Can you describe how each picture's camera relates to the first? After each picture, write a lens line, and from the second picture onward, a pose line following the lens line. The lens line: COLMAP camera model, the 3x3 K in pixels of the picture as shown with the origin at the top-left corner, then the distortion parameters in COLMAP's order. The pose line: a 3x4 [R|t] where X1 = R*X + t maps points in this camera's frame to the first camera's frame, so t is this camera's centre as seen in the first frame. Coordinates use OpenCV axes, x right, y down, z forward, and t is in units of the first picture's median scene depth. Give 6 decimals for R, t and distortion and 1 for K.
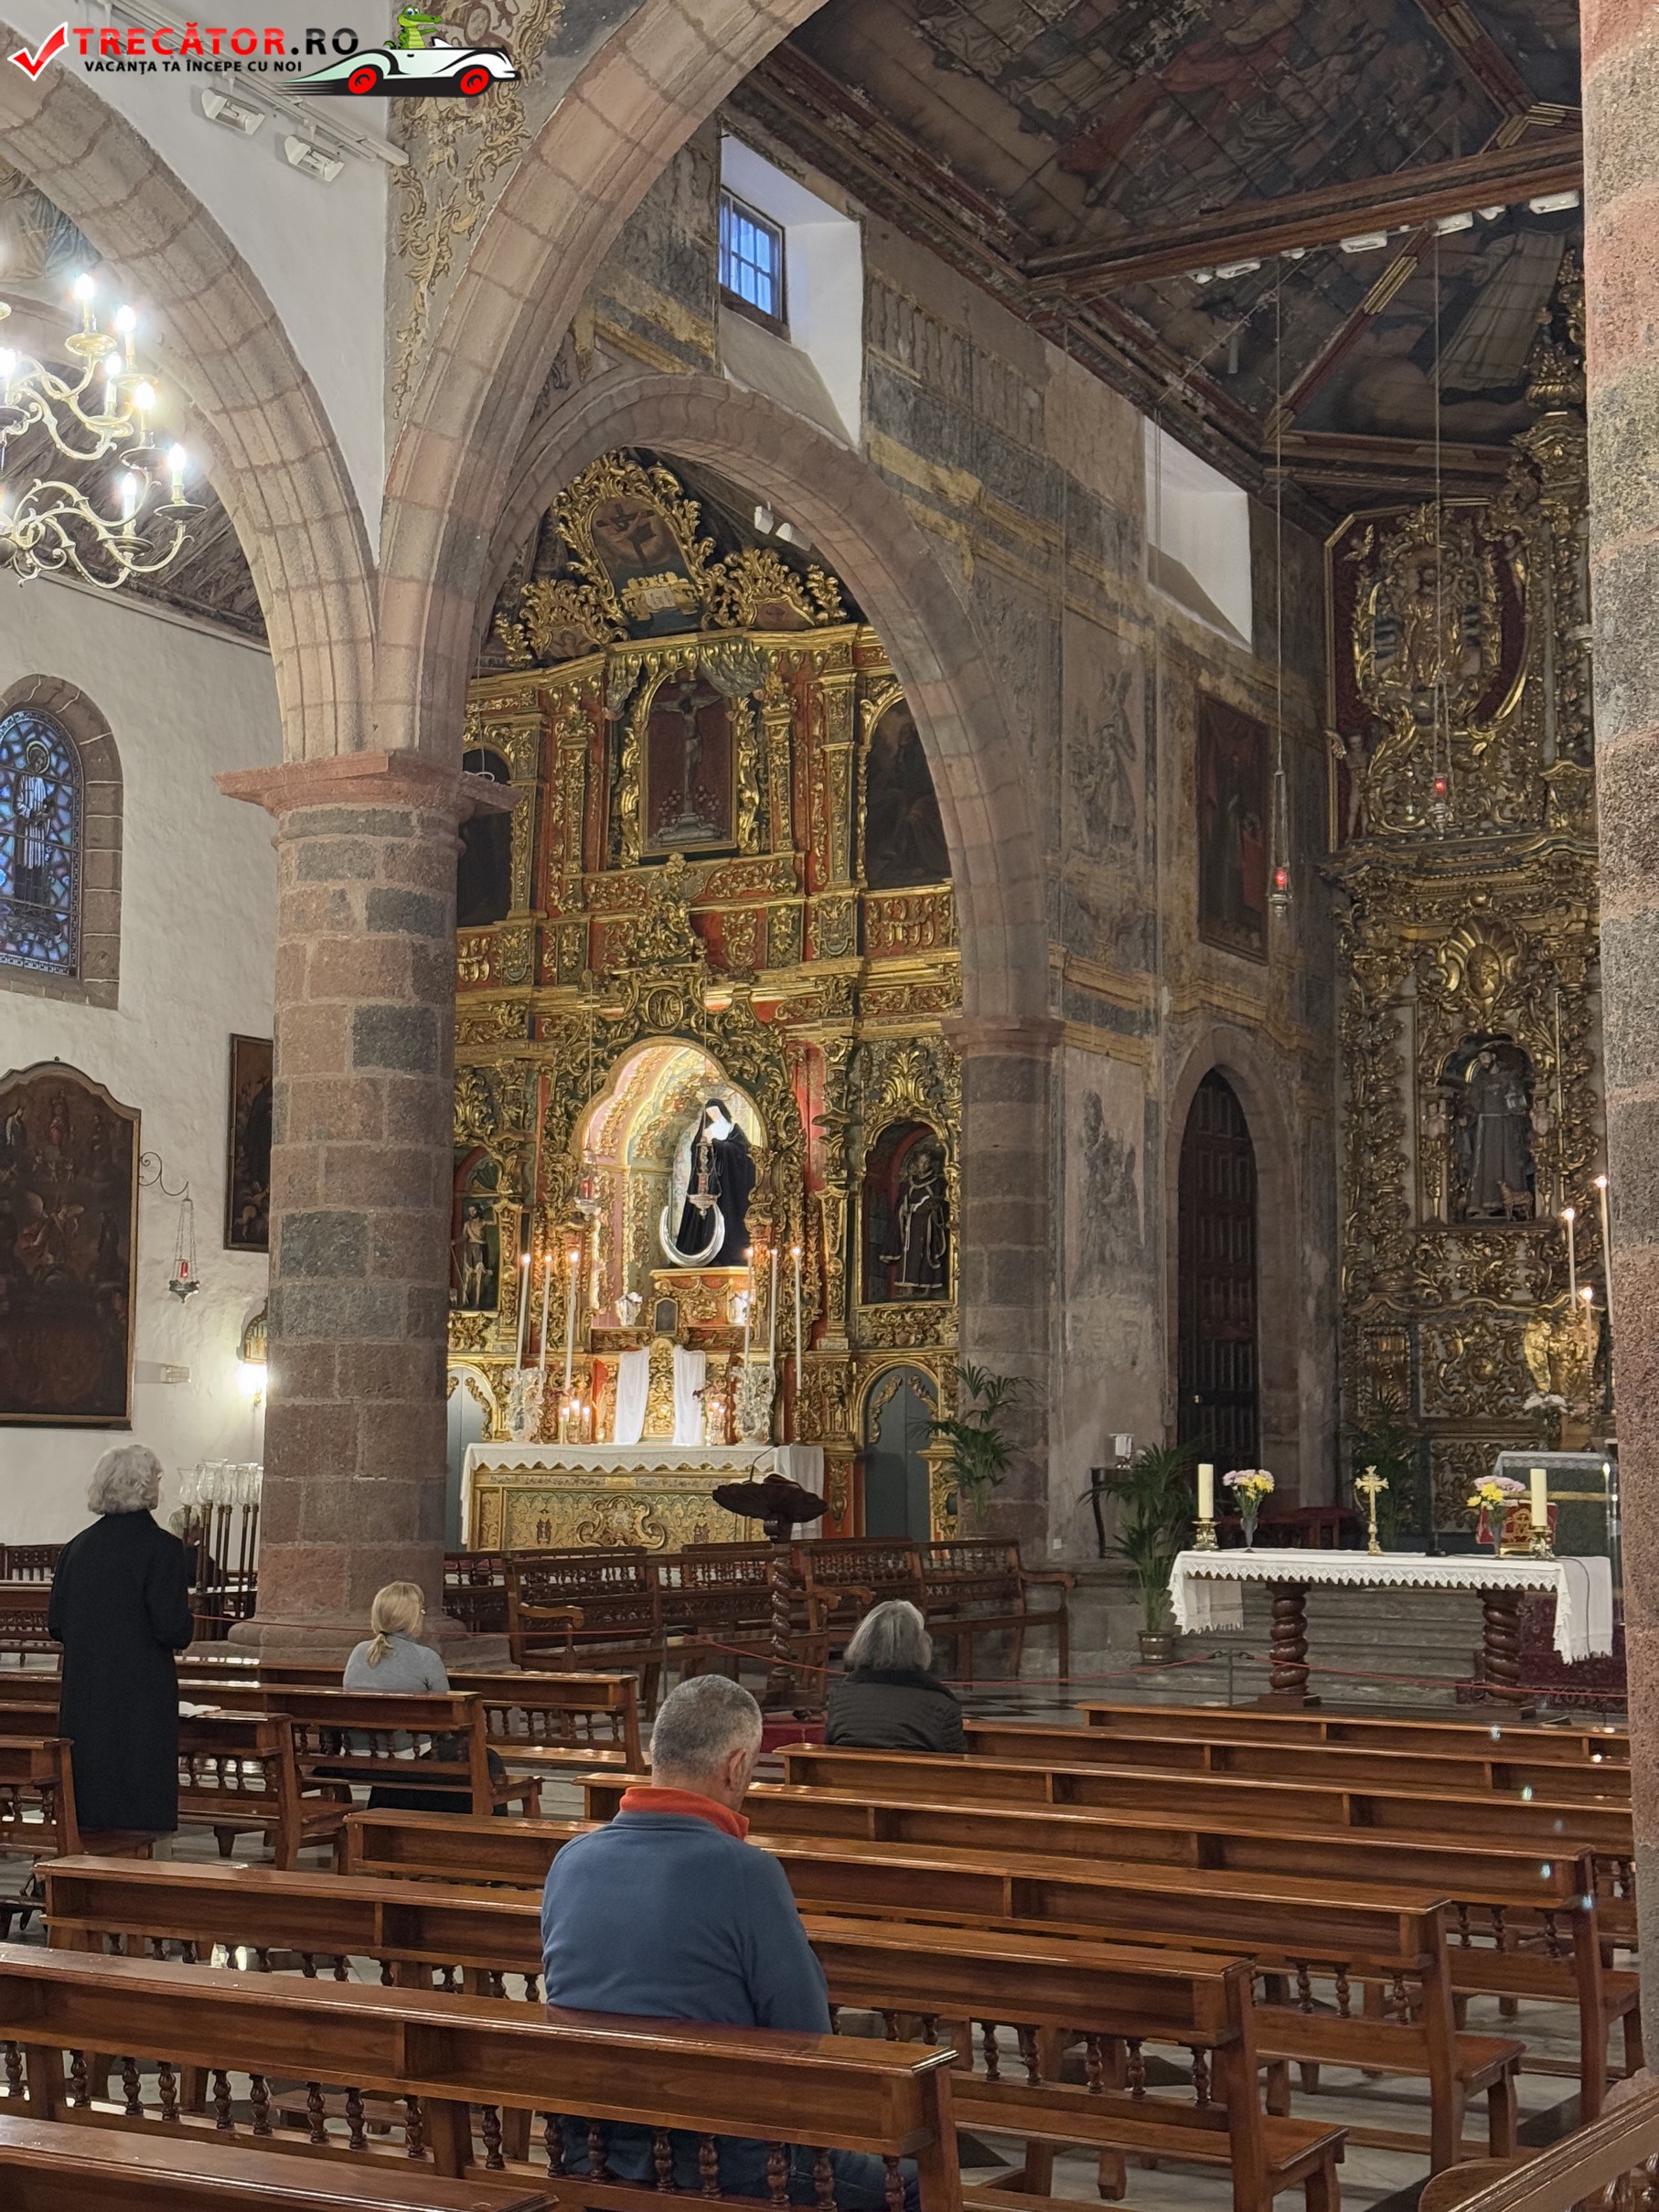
lens RADIAL K [[3139.5, 0, 844.9], [0, 3139.5, 1083.1], [0, 0, 1]] dist [0.140943, 0.000000]
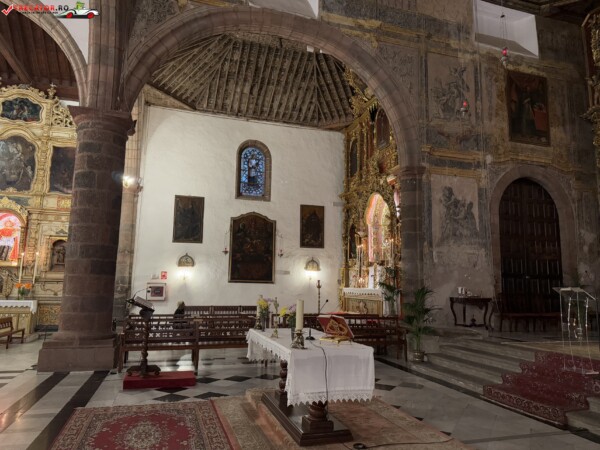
lens RADIAL K [[413.3, 0, 305.4], [0, 413.3, 227.7], [0, 0, 1]] dist [0.034488, -0.037809]
pose [[0.721913, -0.089612, -0.686157, 0.260899], [0.068123, 0.995966, -0.058400, 0.060615], [0.688623, -0.004583, 0.725105, 0.541375]]
